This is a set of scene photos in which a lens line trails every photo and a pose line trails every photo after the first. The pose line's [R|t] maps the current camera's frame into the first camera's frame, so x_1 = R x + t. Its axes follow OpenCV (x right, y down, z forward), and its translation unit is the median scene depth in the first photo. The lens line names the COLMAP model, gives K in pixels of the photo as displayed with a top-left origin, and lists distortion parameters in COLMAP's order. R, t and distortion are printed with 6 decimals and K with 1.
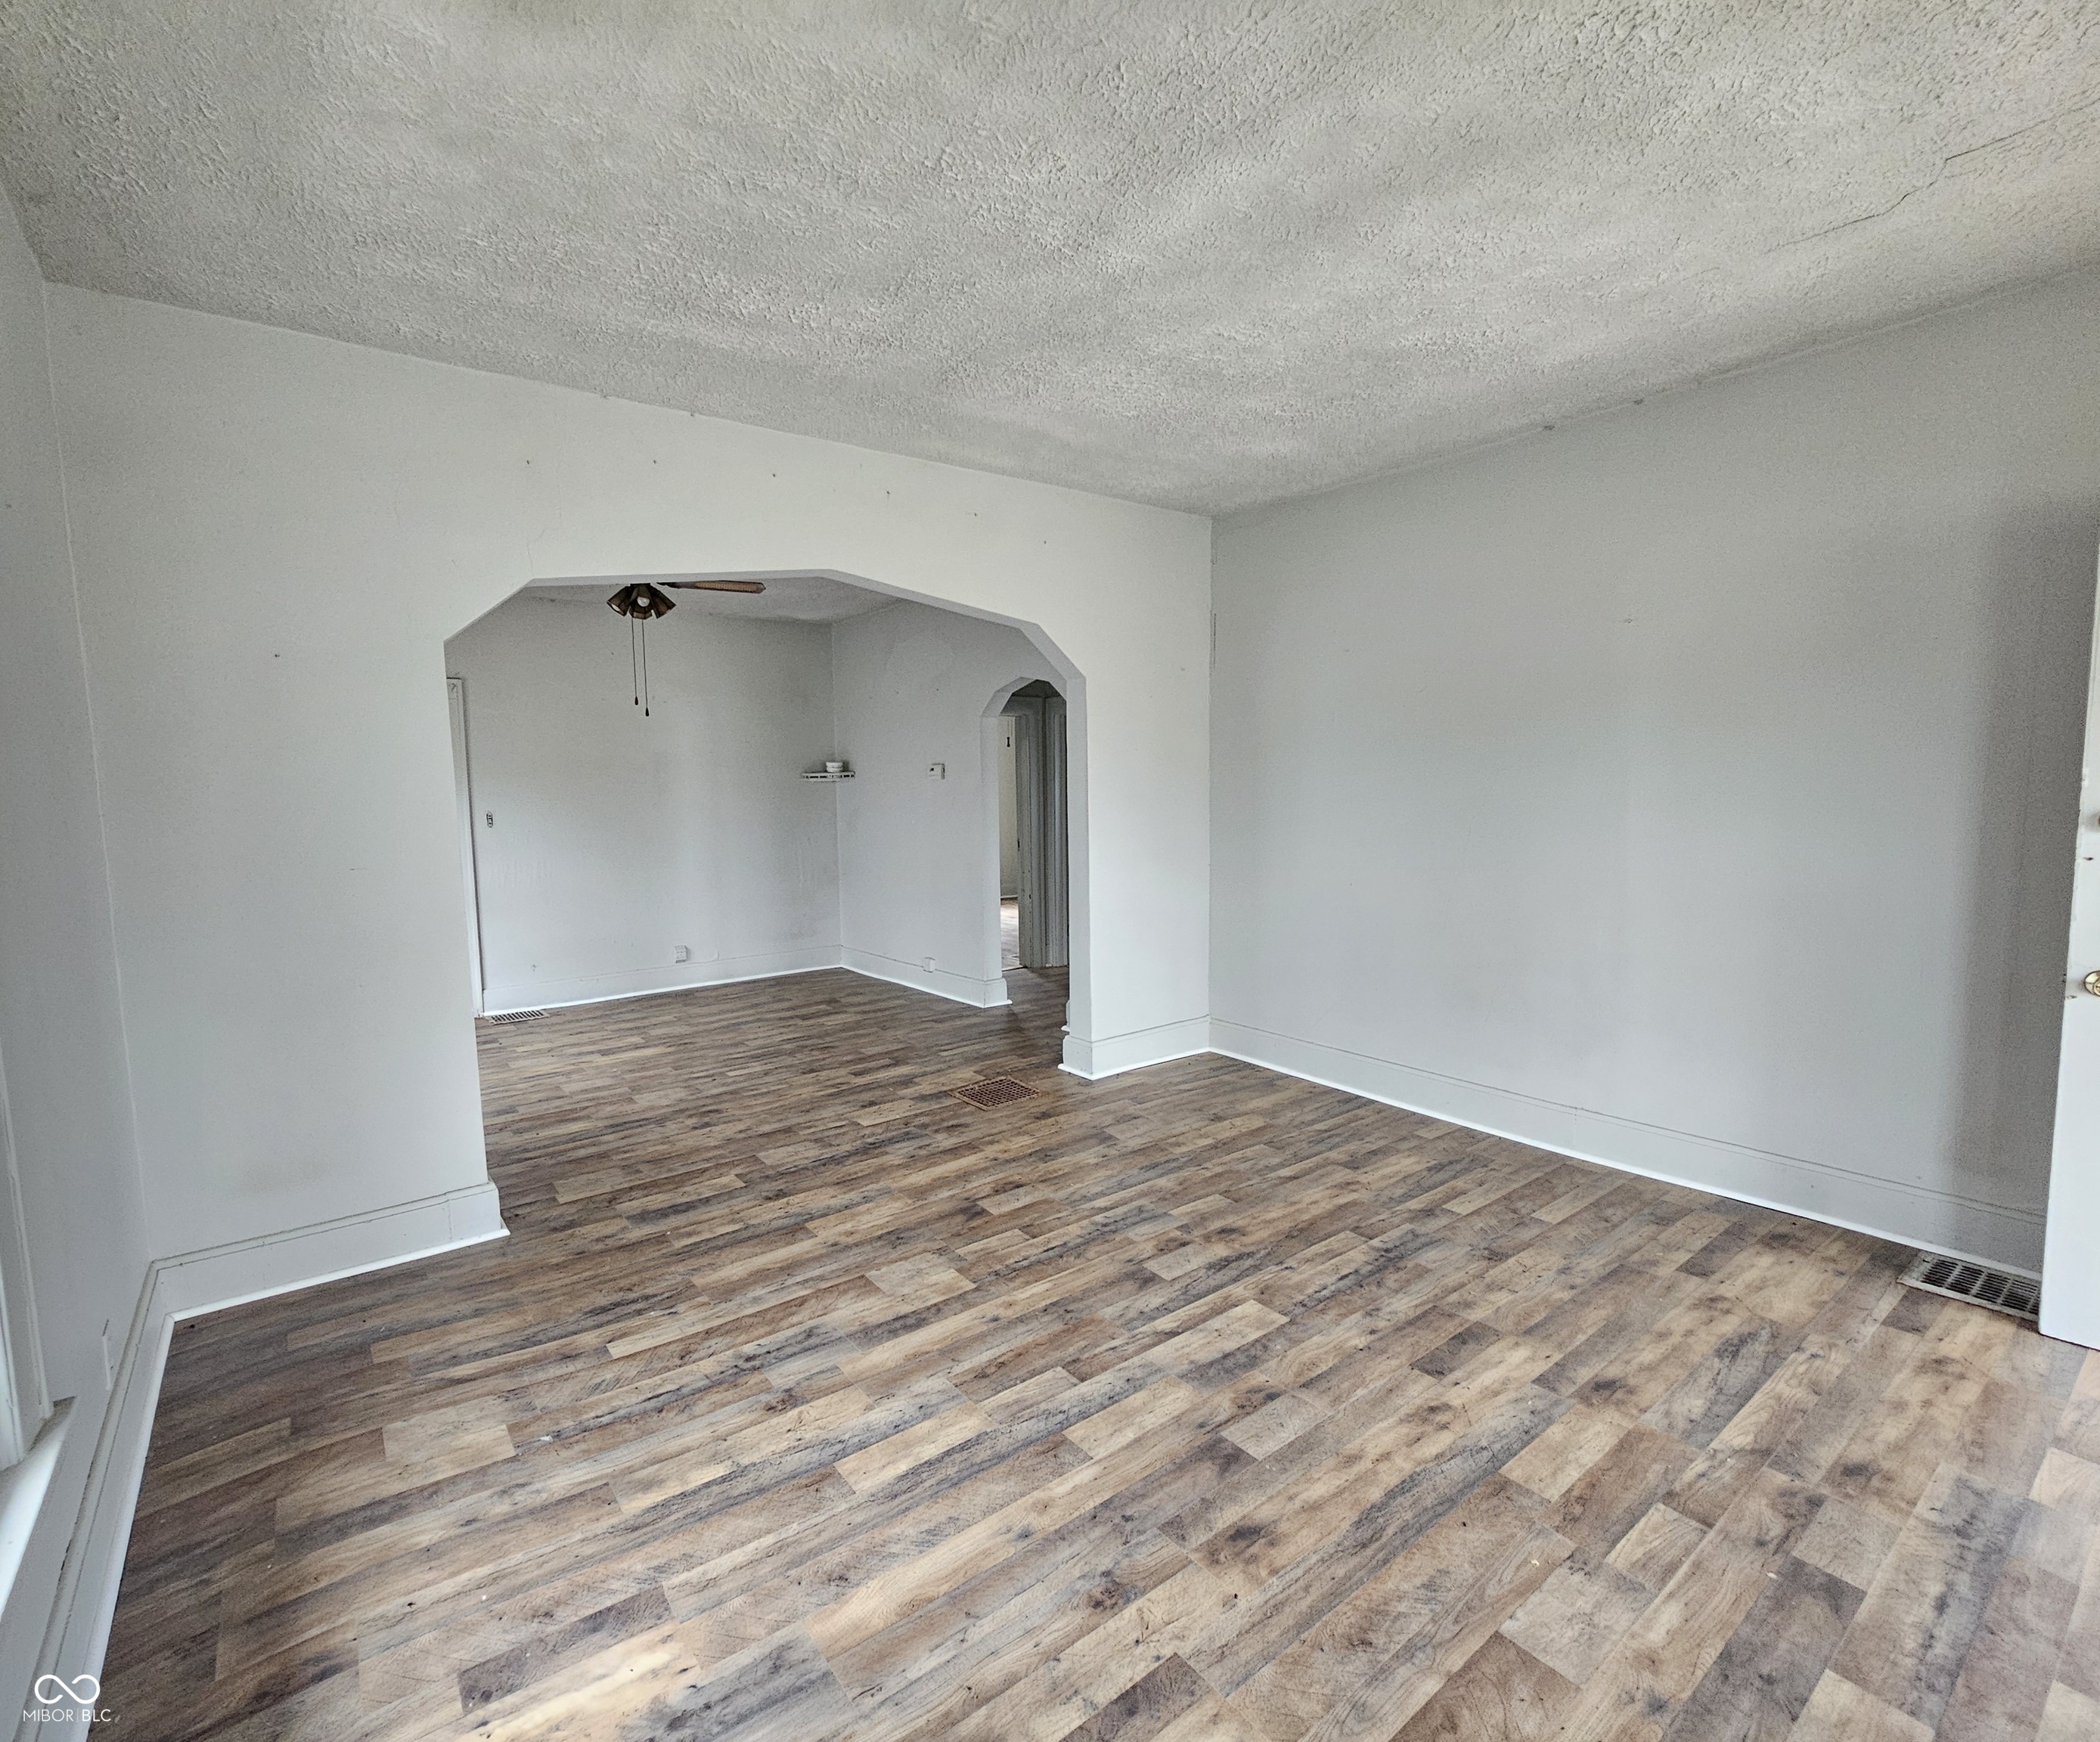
lens RADIAL K [[890.1, 0, 1048.4], [0, 890.1, 864.8], [0, 0, 1]] dist [-0.001776, -0.000458]
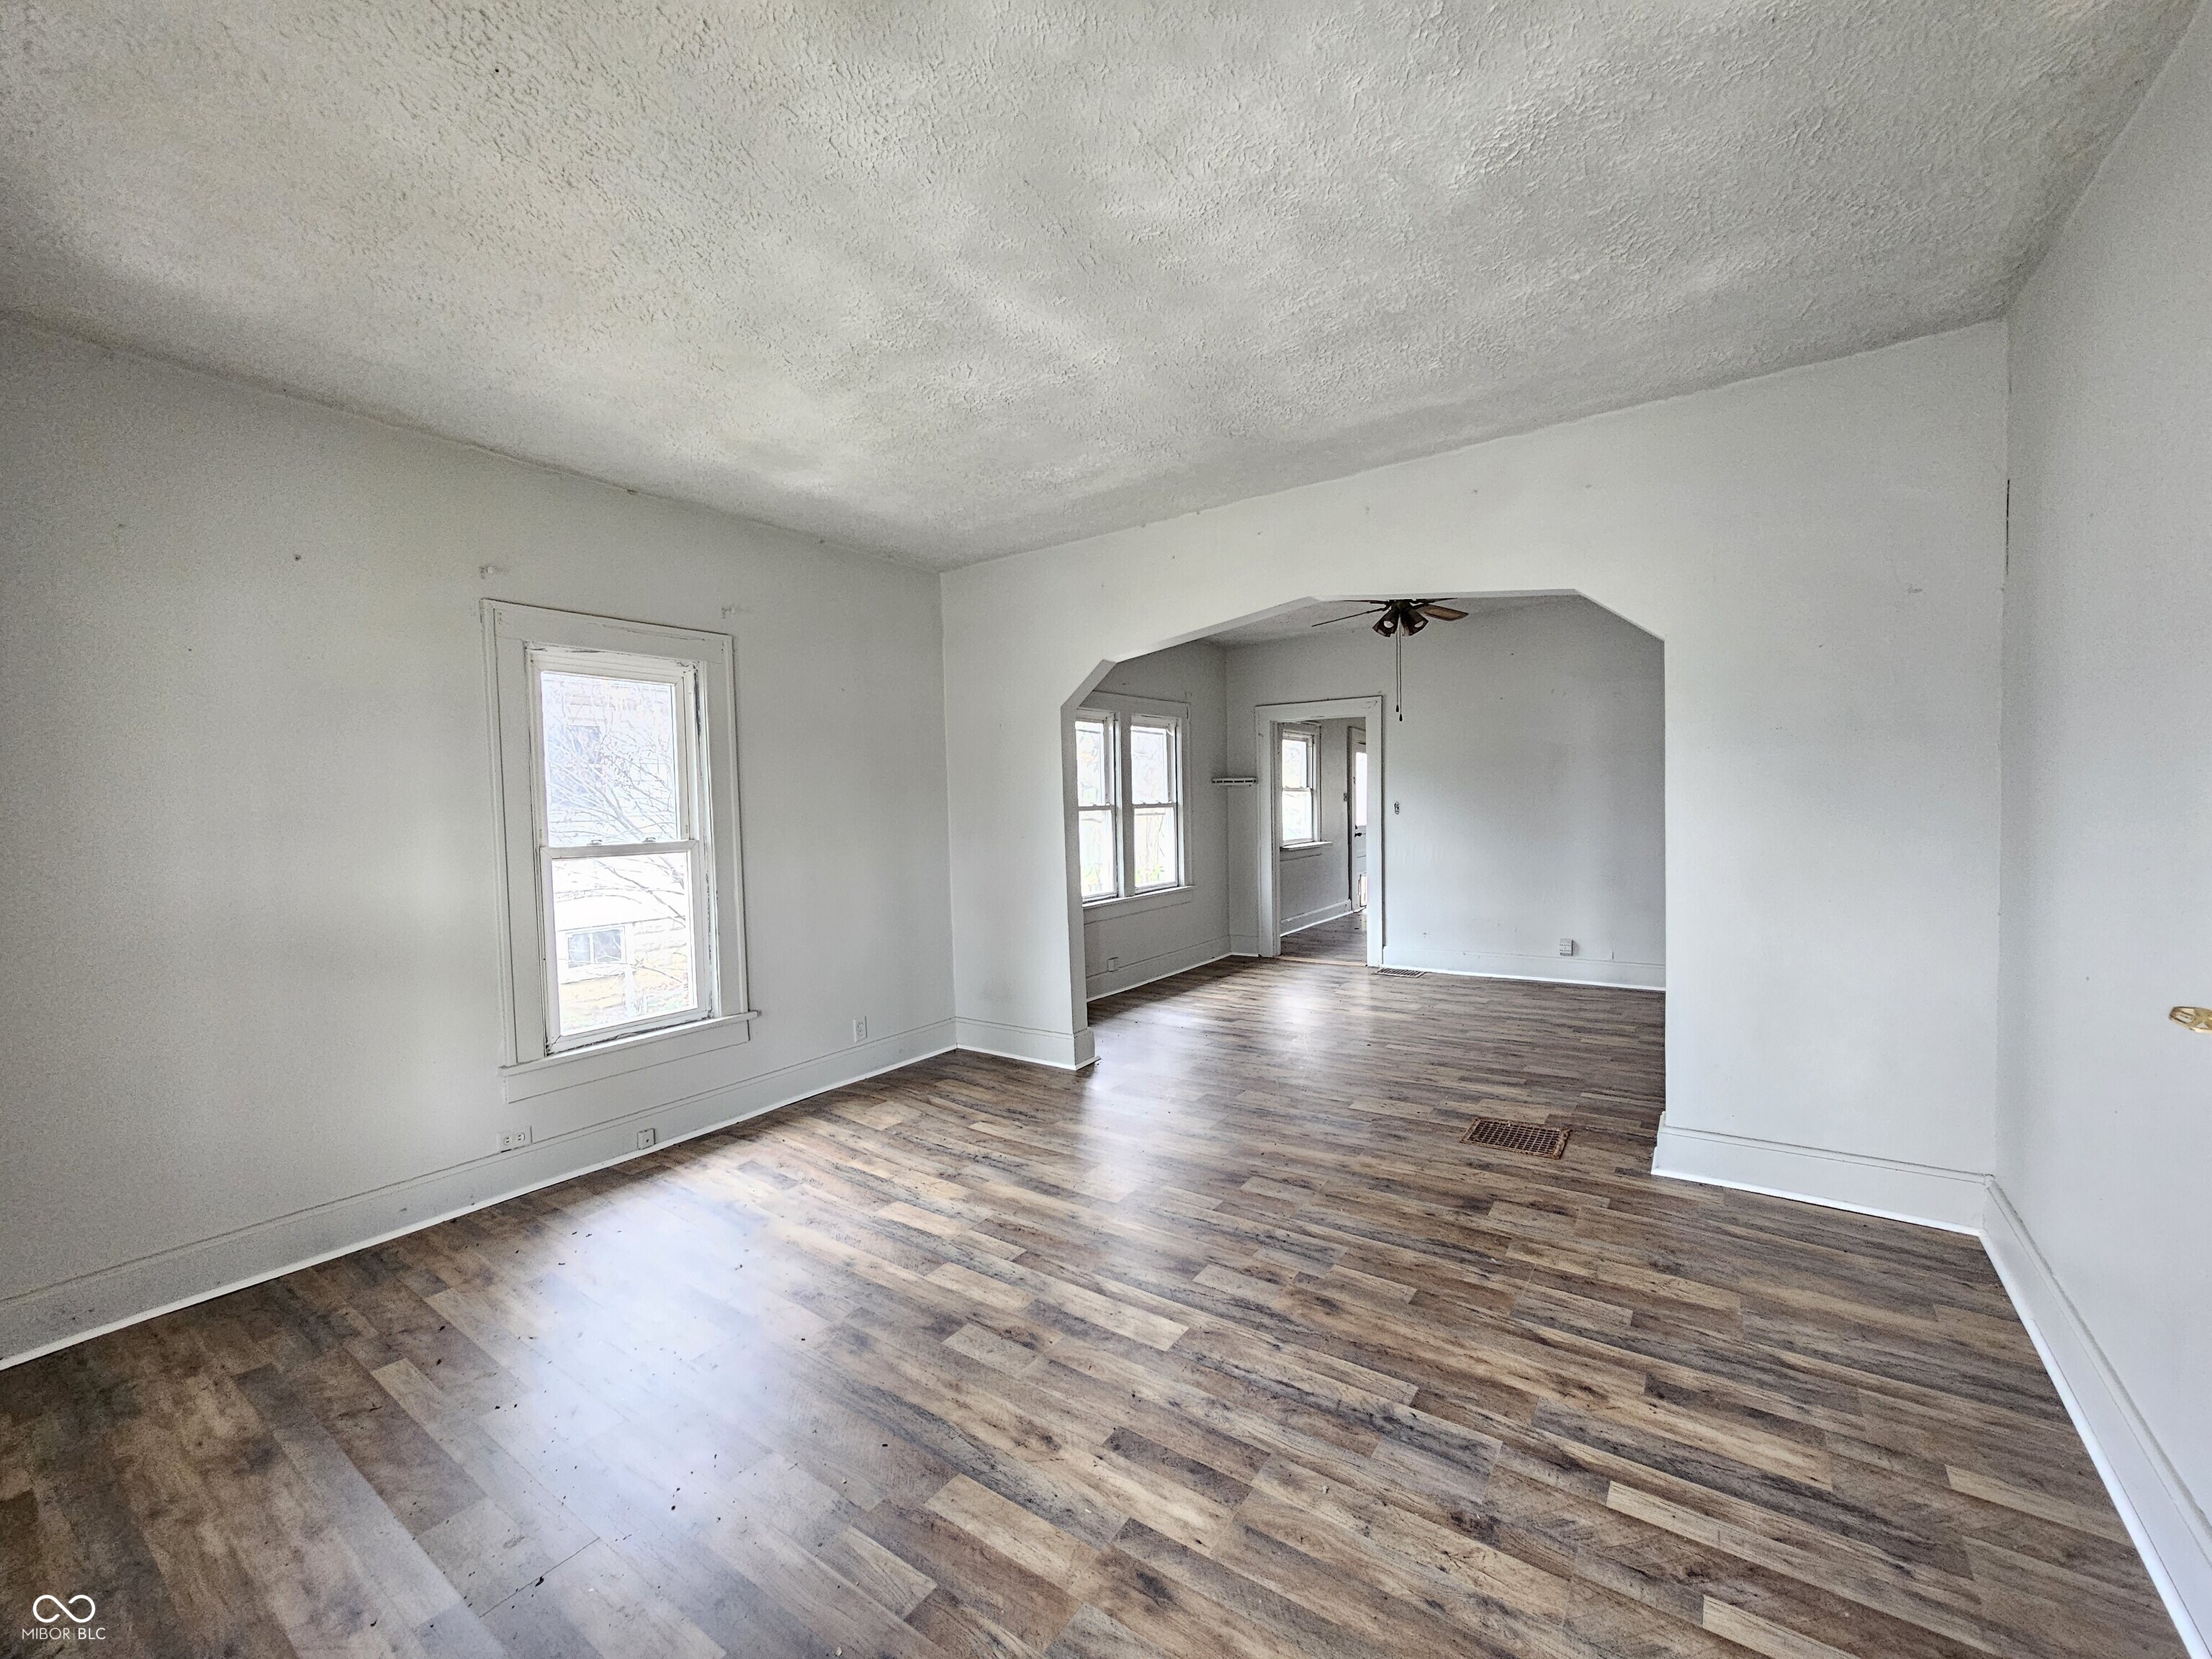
lens RADIAL K [[896.0, 0, 1111.6], [0, 896.0, 833.1], [0, 0, 1]] dist [-0.006803, 0.001033]
pose [[0.357204, 0.046286, -0.932879, 0.986609], [-0.061621, 0.997763, 0.025911, -0.062971], [0.931991, 0.048229, 0.359257, 0.496090]]
